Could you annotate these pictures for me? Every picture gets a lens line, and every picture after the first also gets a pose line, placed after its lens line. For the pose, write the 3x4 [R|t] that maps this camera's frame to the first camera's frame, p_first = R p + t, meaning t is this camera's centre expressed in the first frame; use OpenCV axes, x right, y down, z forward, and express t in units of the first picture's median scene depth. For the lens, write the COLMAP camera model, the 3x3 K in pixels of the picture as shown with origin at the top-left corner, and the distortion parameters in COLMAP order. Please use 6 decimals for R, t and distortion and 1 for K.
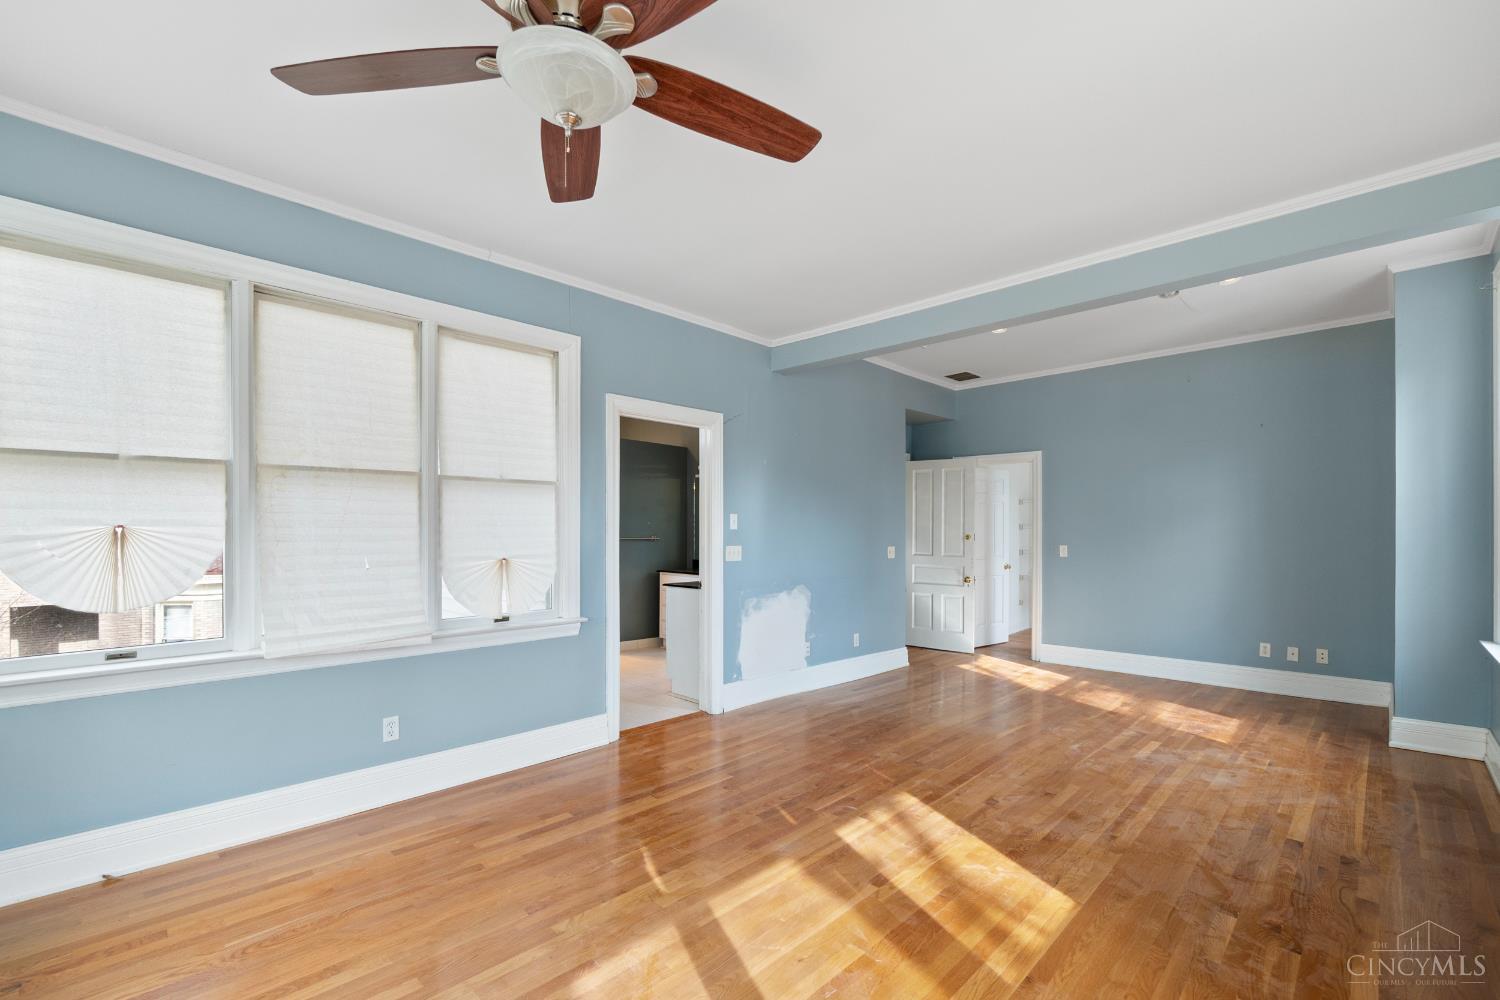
lens RADIAL K [[646.5, 0, 742.6], [0, 646.5, 523.4], [0, 0, 1]] dist [0.000326, 0.001114]
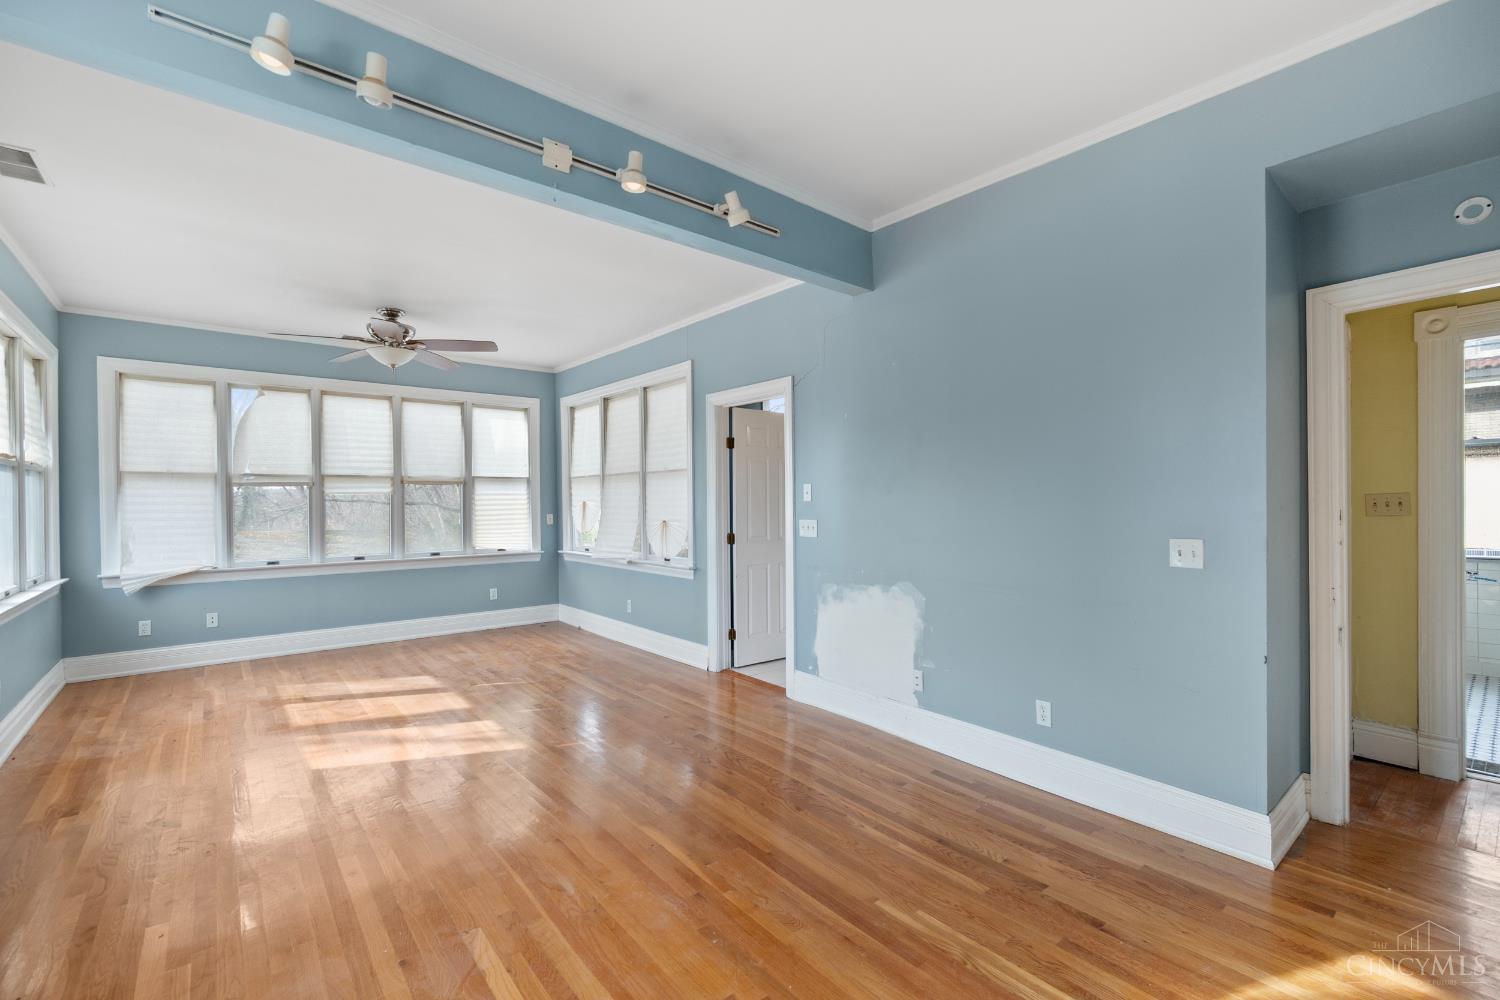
lens RADIAL K [[646.5, 0, 747.5], [0, 646.5, 506.0], [0, 0, 1]] dist [0.000326, 0.001114]
pose [[-0.097033, 0.000187, -0.995281, 1.002158], [0.010149, 0.999948, -0.000802, 0.018206], [0.995229, -0.010179, -0.097030, 1.152313]]
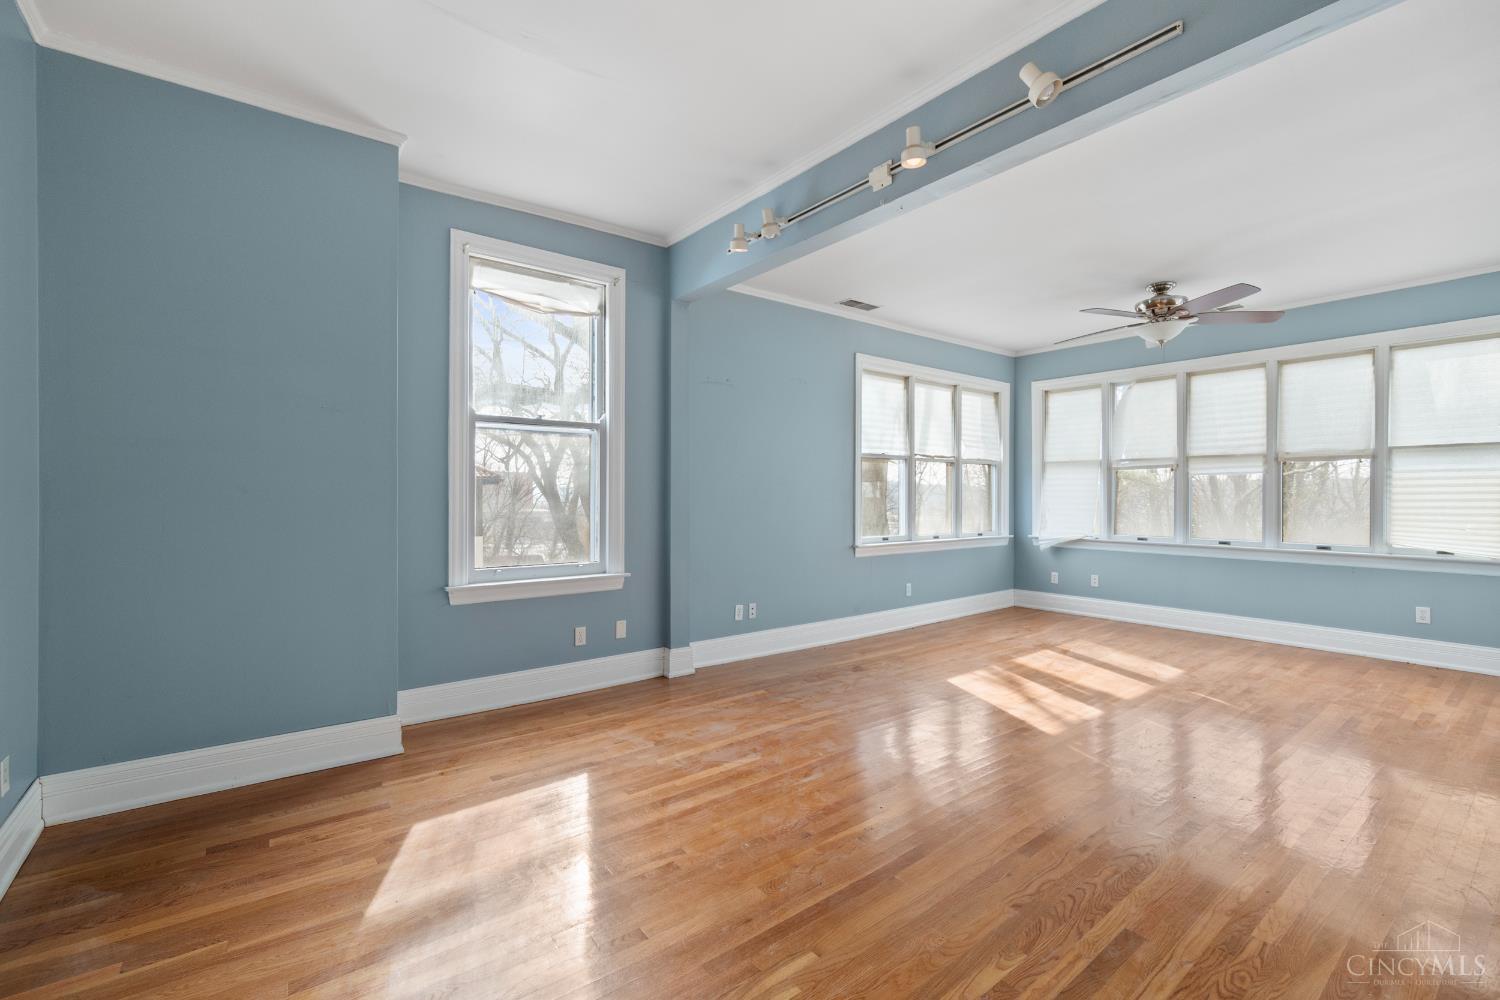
lens RADIAL K [[646.5, 0, 741.1], [0, 646.5, 494.9], [0, 0, 1]] dist [0.000326, 0.001114]
pose [[-0.990637, -0.006846, 0.136349, 0.472623], [-0.007139, 0.999973, -0.001656, 0.033811], [-0.136334, -0.002614, -0.990659, 1.628490]]
